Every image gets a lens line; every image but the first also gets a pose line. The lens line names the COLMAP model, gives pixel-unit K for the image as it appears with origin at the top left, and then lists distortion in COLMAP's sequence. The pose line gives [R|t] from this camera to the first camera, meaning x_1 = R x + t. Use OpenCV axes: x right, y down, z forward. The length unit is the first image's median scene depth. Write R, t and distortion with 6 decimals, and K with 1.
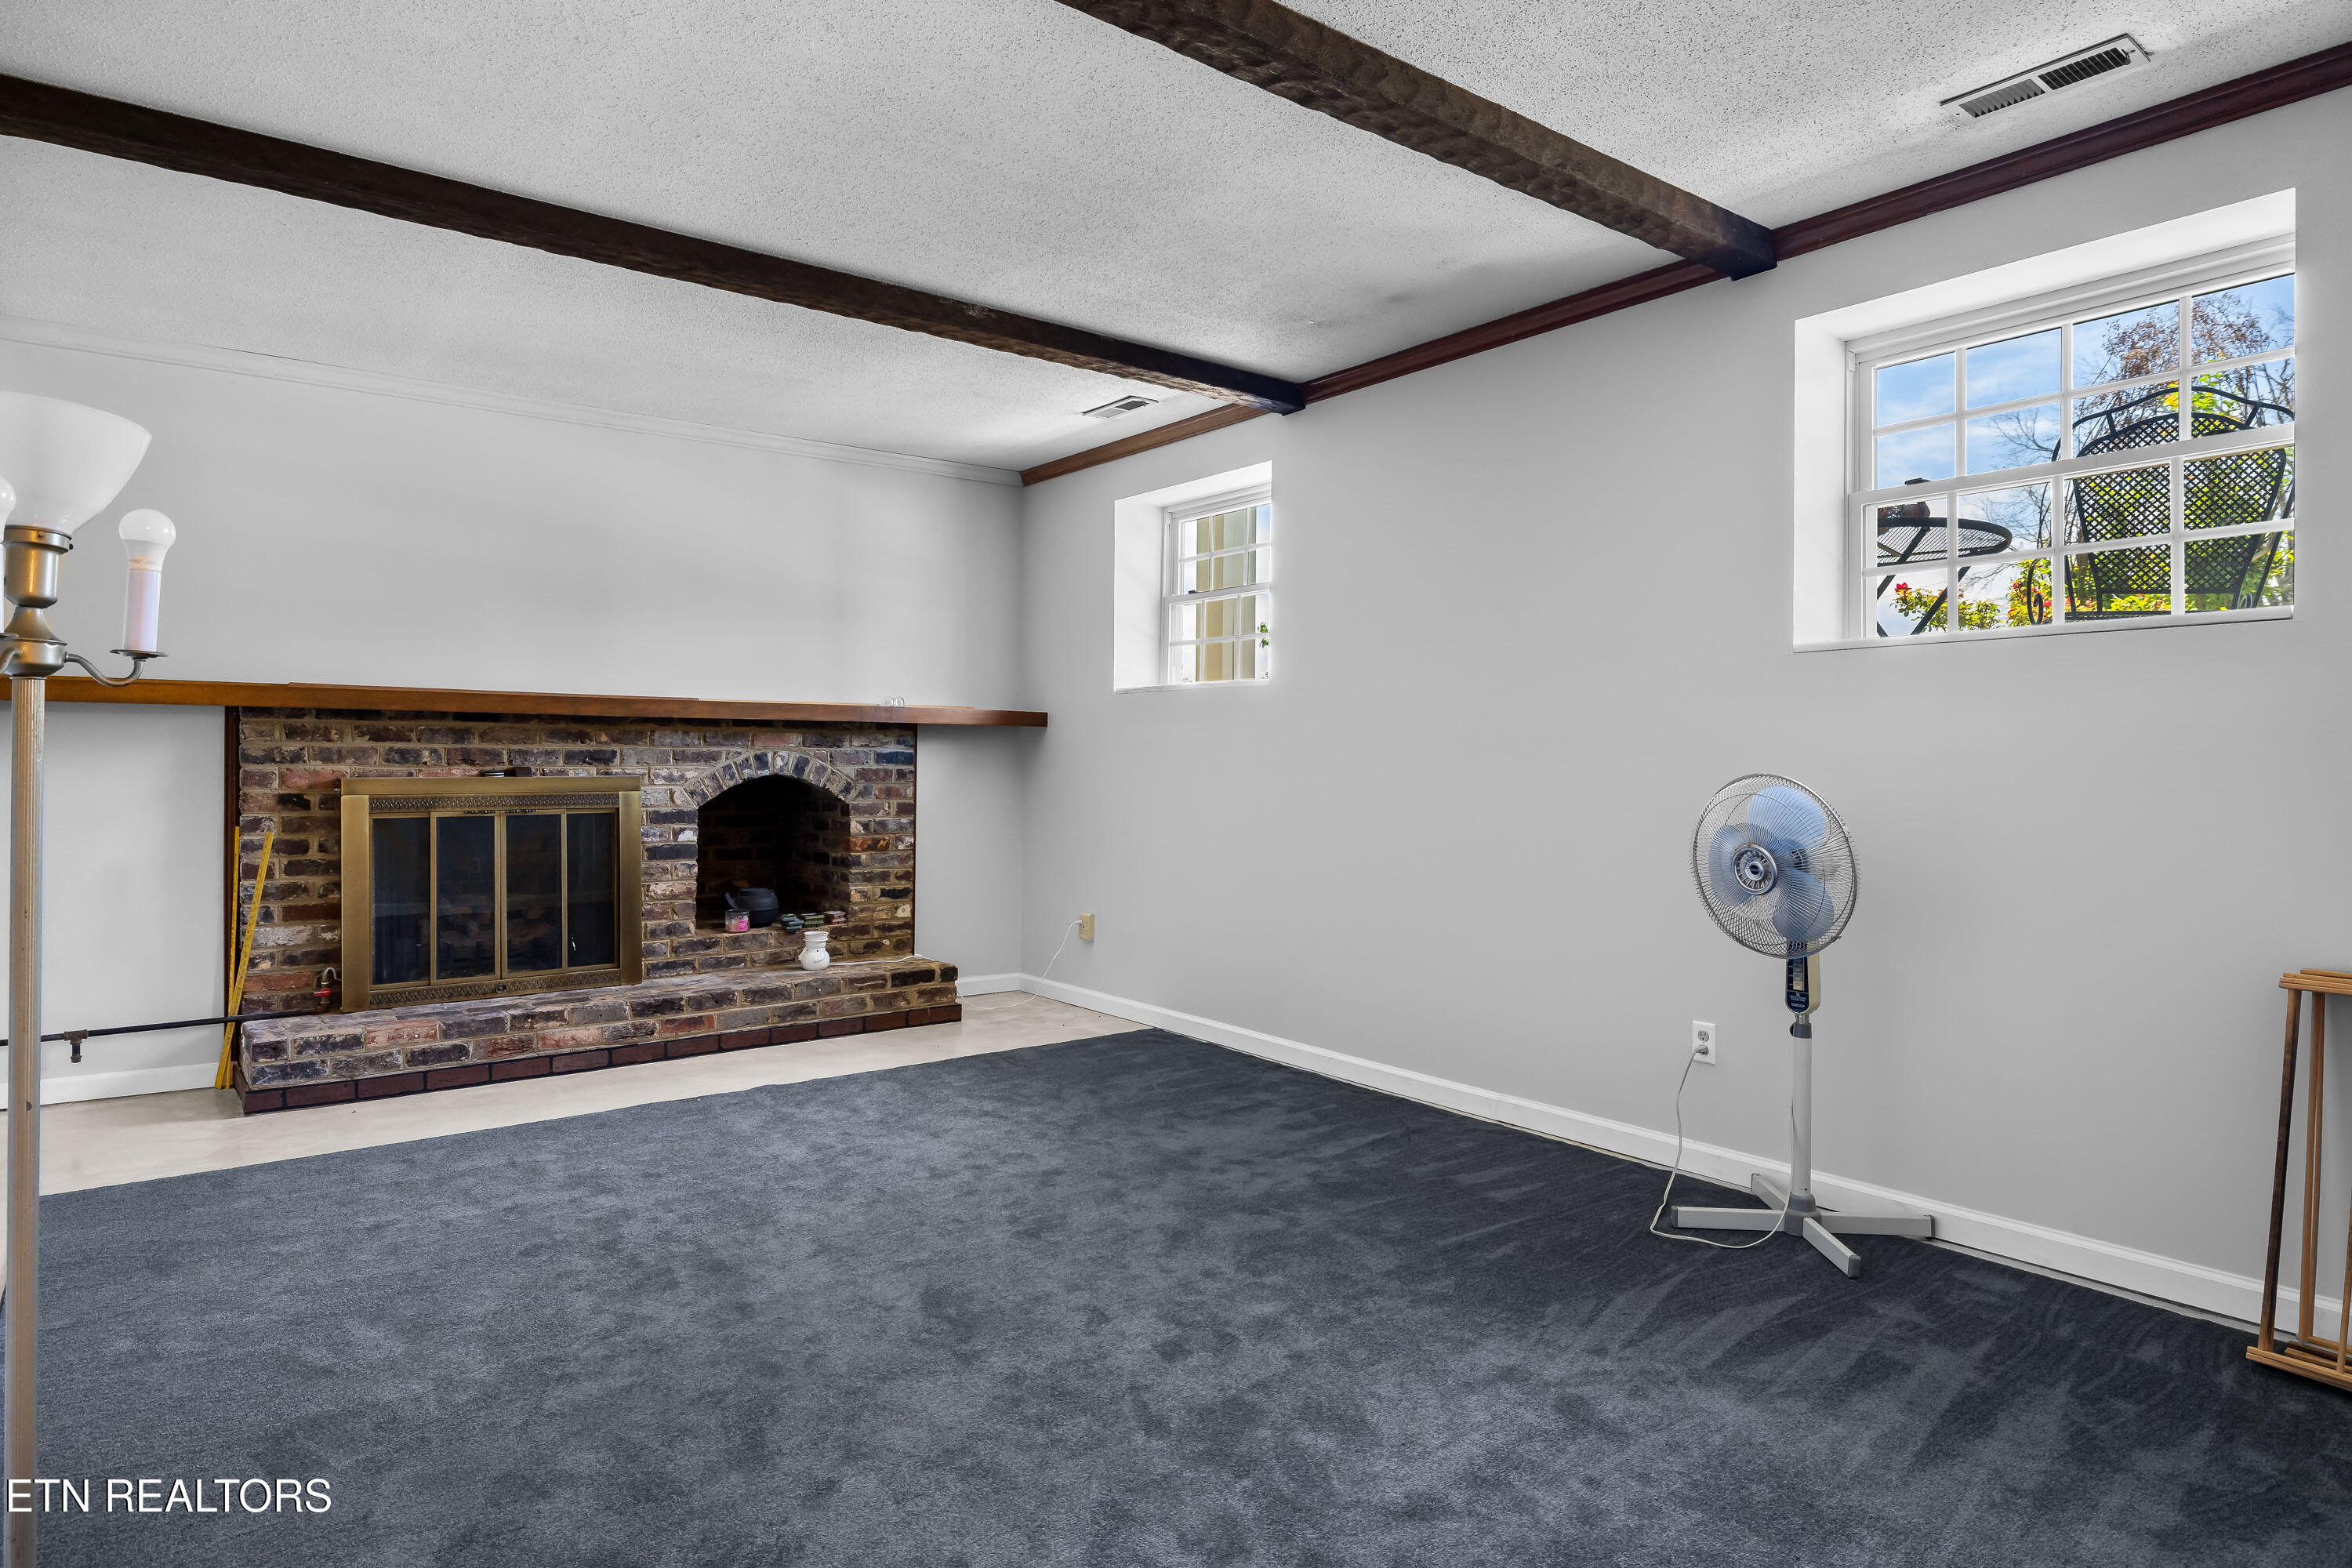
lens RADIAL K [[1361.6, 0, 1173.1], [0, 1361.6, 788.6], [0, 0, 1]] dist [0.008736, 0.005973]
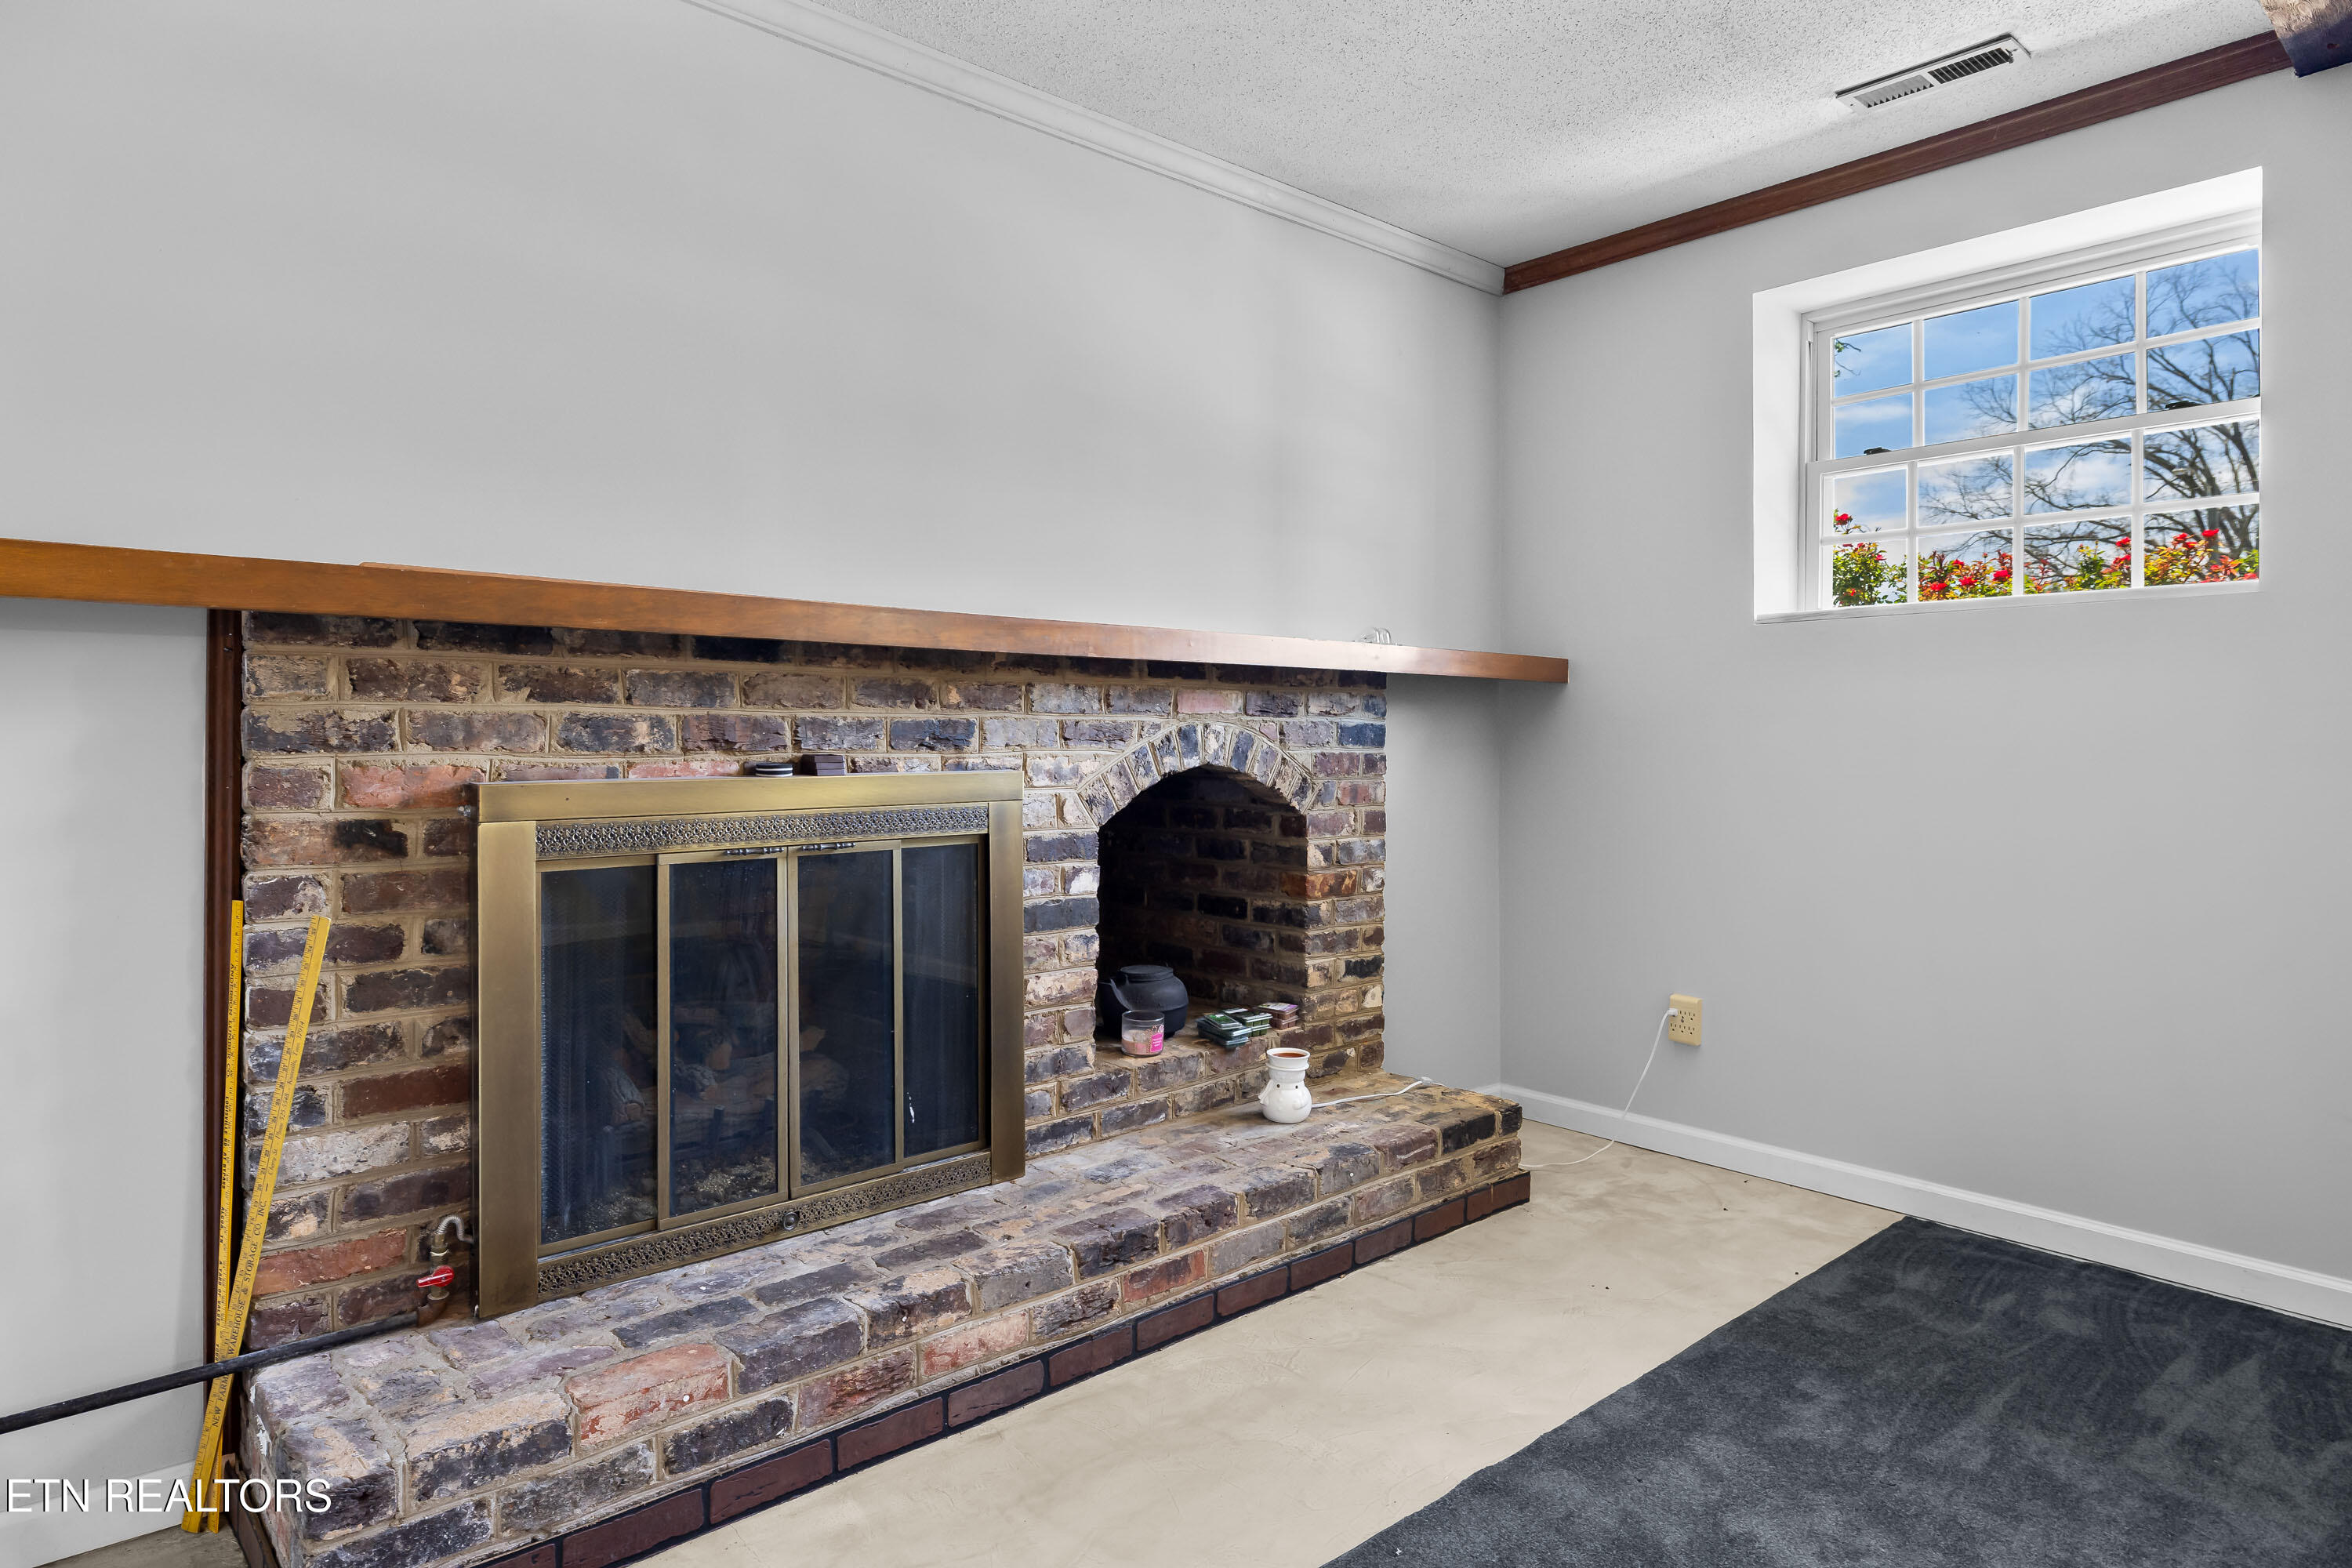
lens RADIAL K [[1361.6, 0, 1179.8], [0, 1361.6, 759.9], [0, 0, 1]] dist [0.008736, 0.005973]
pose [[0.997446, -0.001425, 0.071409, -0.378123], [0.001481, 0.999999, -0.000741, -0.013286], [-0.071408, 0.000845, 0.997447, 0.498186]]
